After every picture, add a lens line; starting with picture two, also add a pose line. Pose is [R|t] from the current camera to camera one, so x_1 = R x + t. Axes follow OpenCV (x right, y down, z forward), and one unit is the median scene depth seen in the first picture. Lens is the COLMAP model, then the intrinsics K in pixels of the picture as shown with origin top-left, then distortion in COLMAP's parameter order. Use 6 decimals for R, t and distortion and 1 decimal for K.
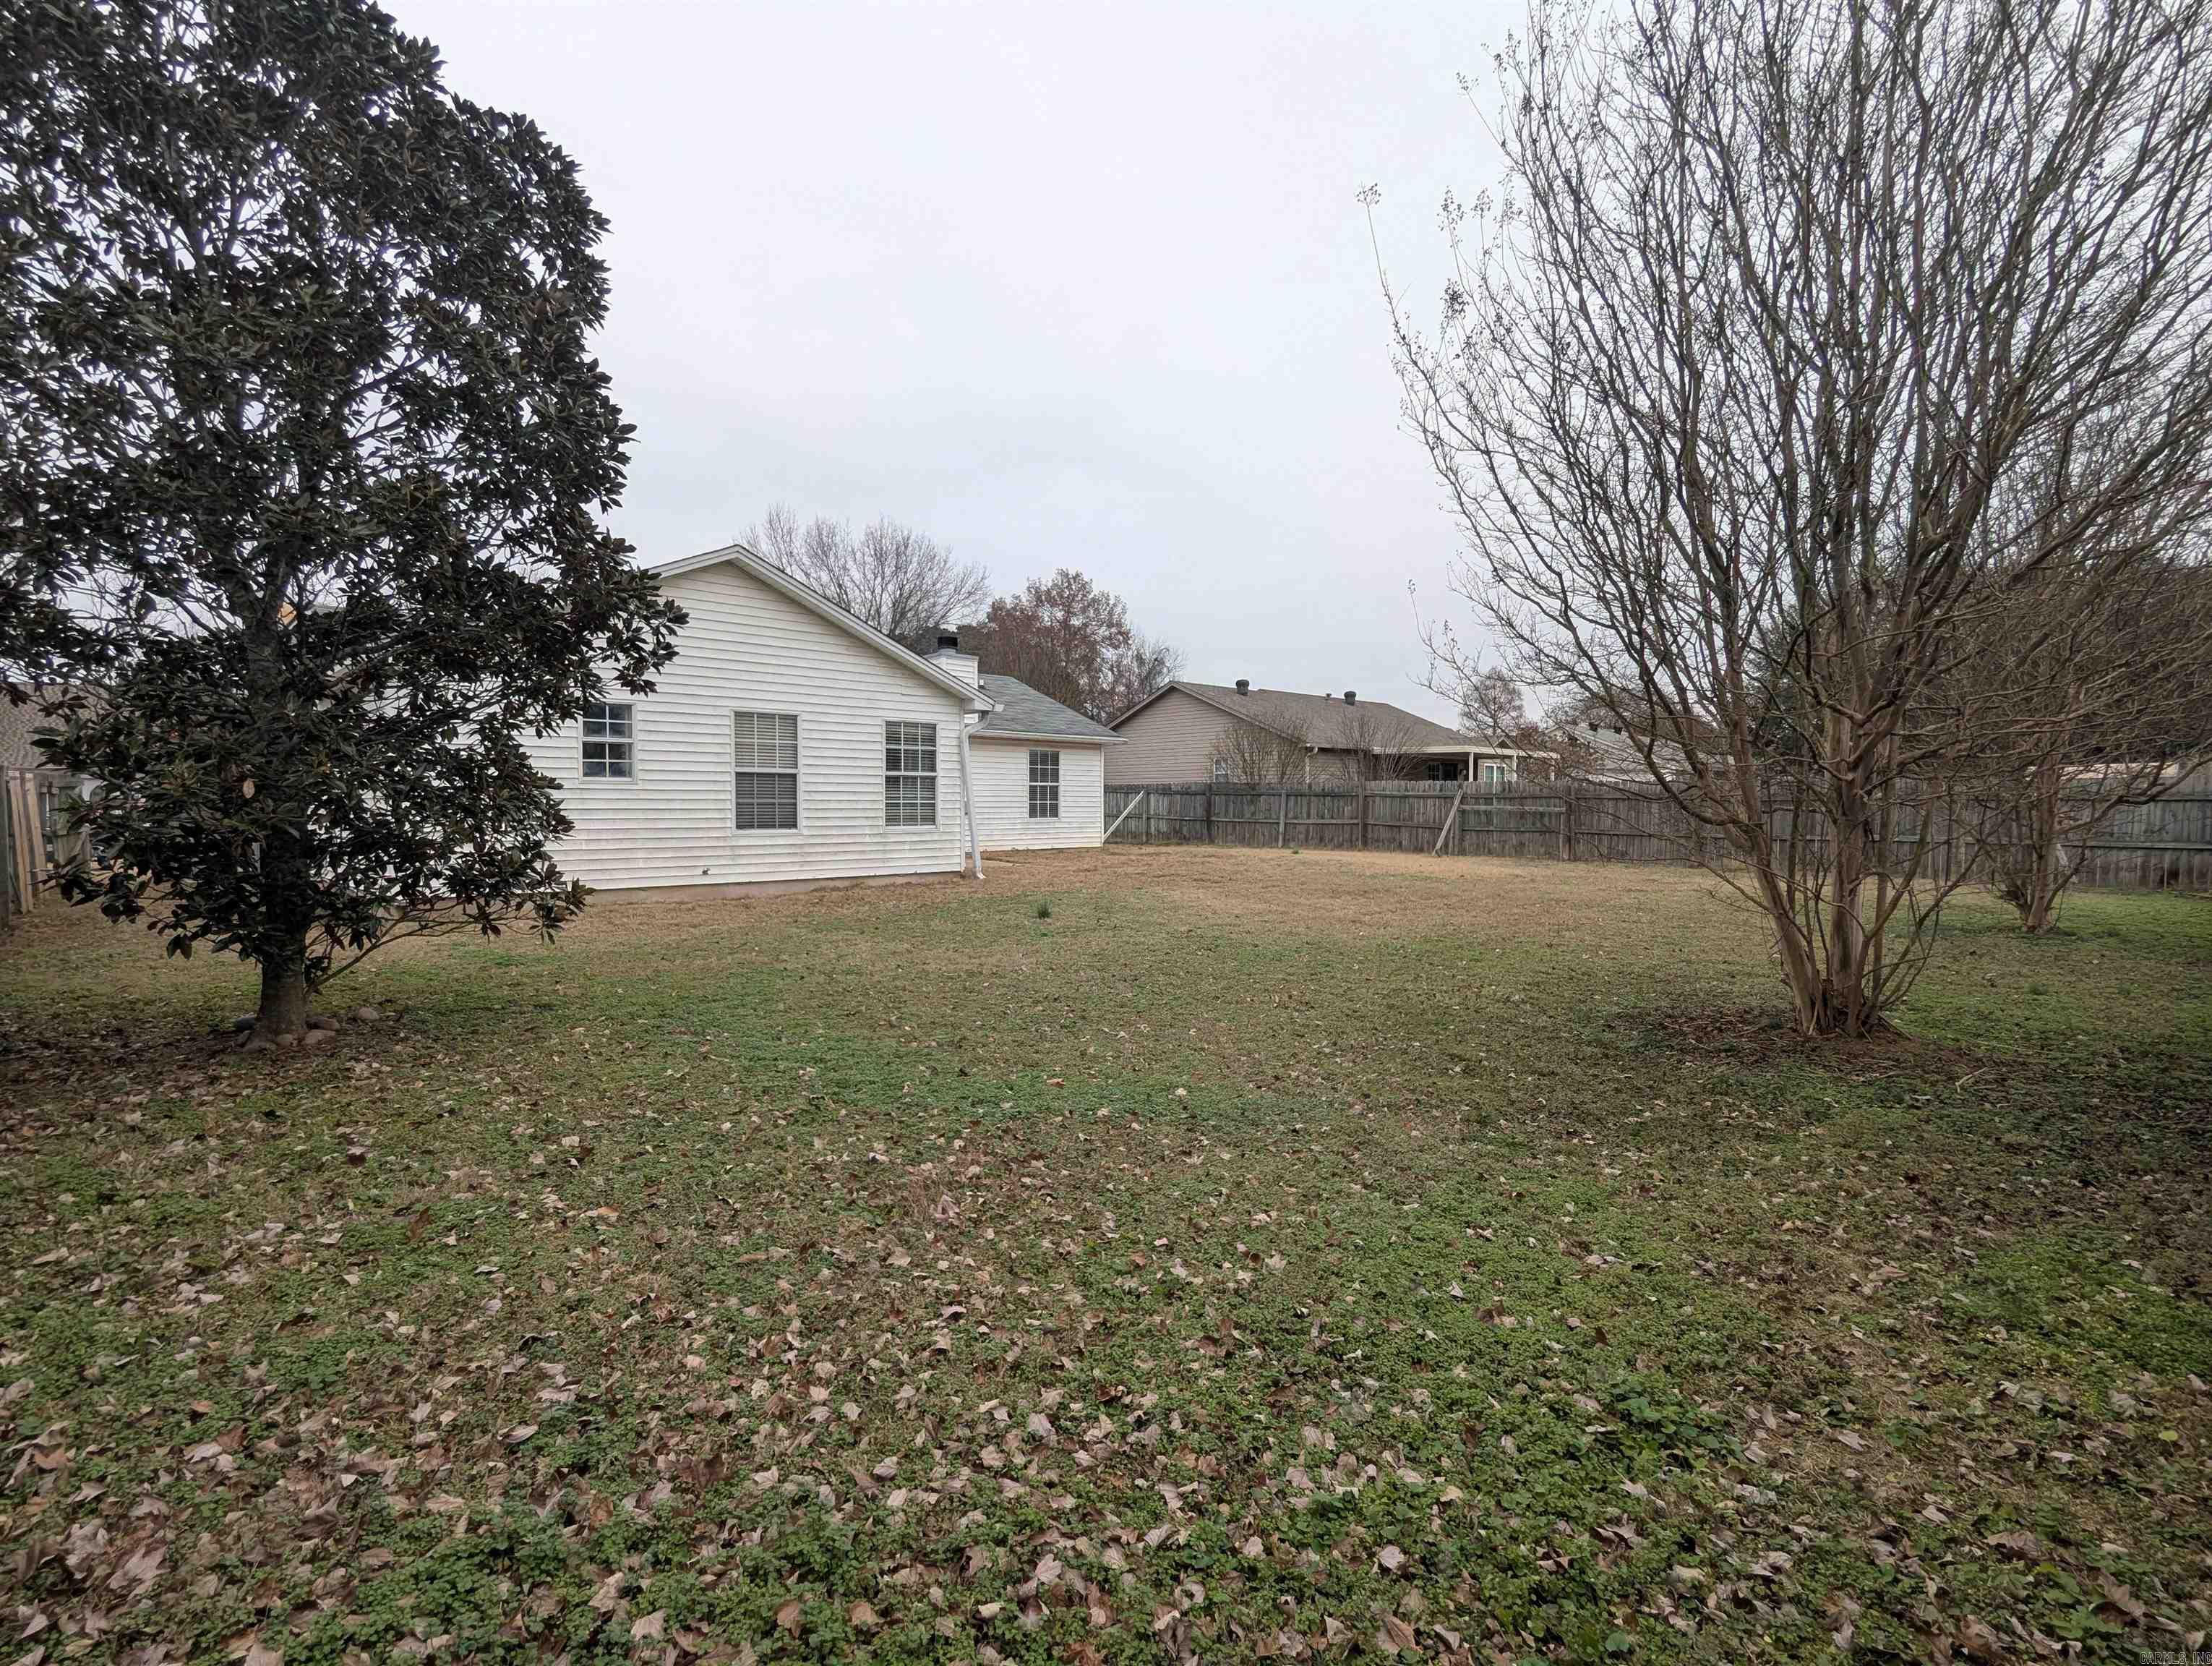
lens RADIAL K [[1054.6, 0, 1106.0], [0, 1054.6, 829.5], [0, 0, 1]] dist [0.001584, -0.000307]
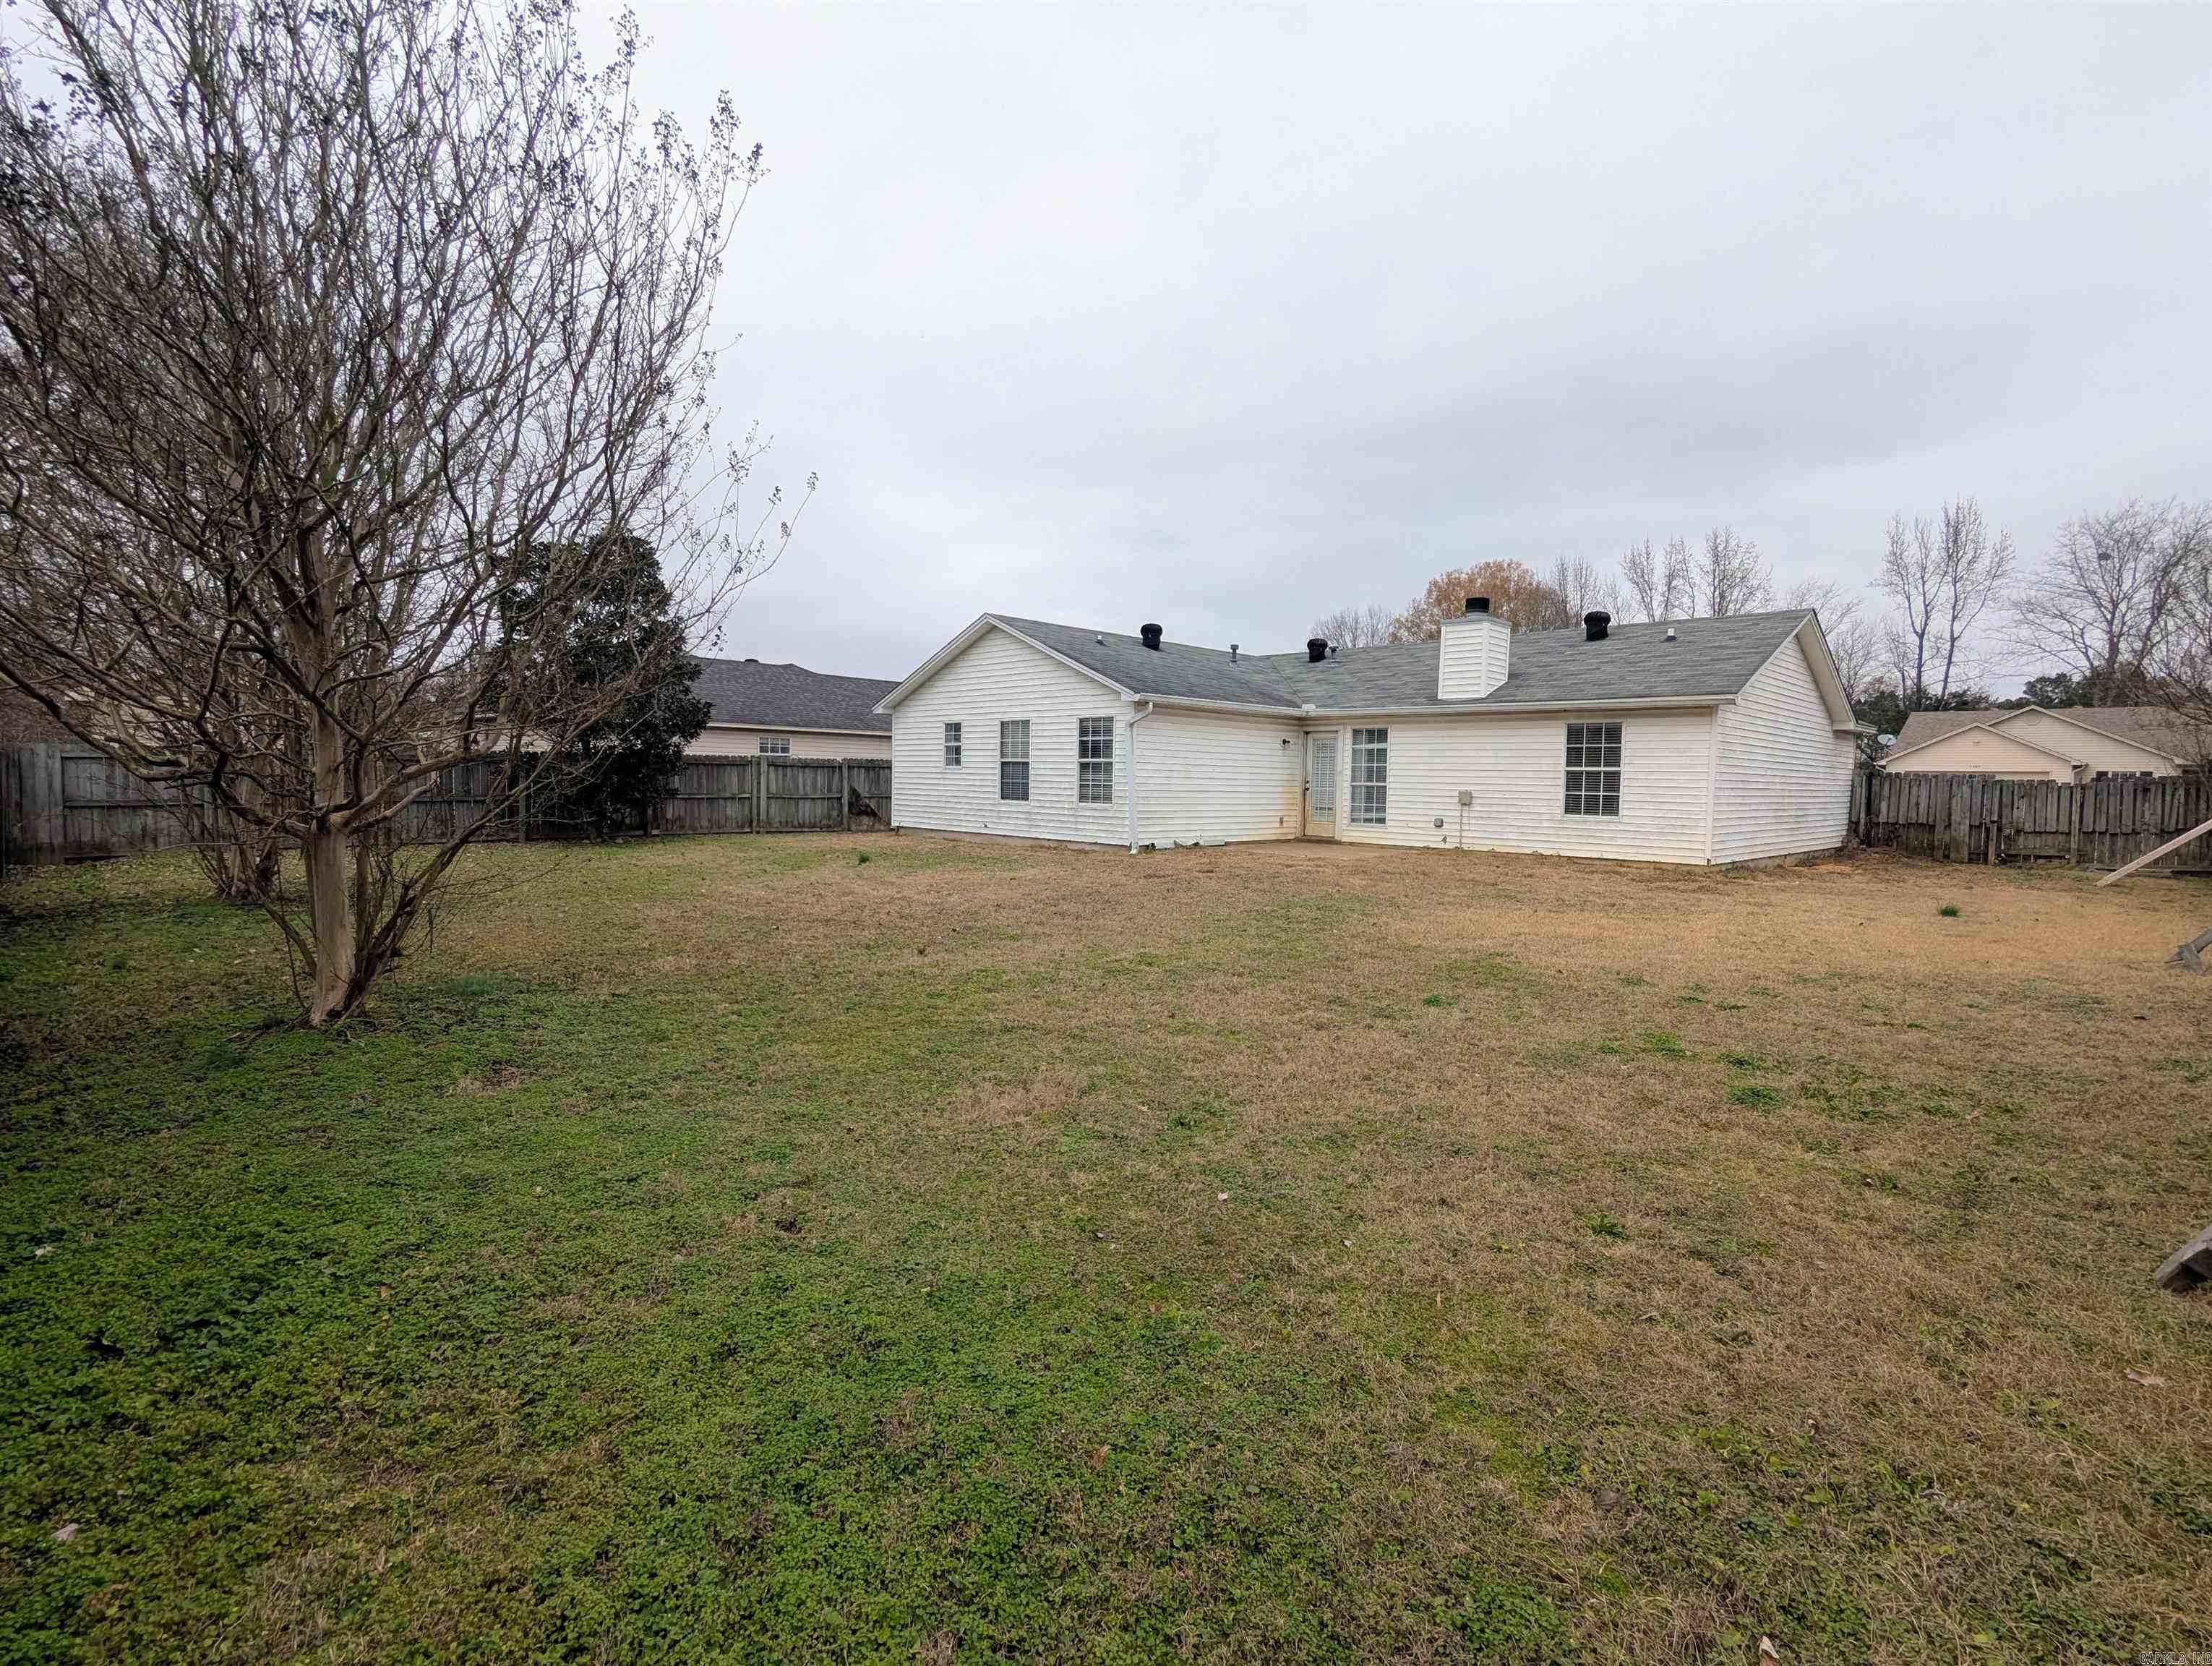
lens RADIAL K [[1054.6, 0, 1106.0], [0, 1054.6, 834.5], [0, 0, 1]] dist [0.001584, -0.000307]
pose [[0.011246, 0.051800, -0.998594, 1.023395], [-0.045370, 0.997655, 0.051240, -0.030281], [0.998907, 0.044730, 0.013570, 0.999168]]
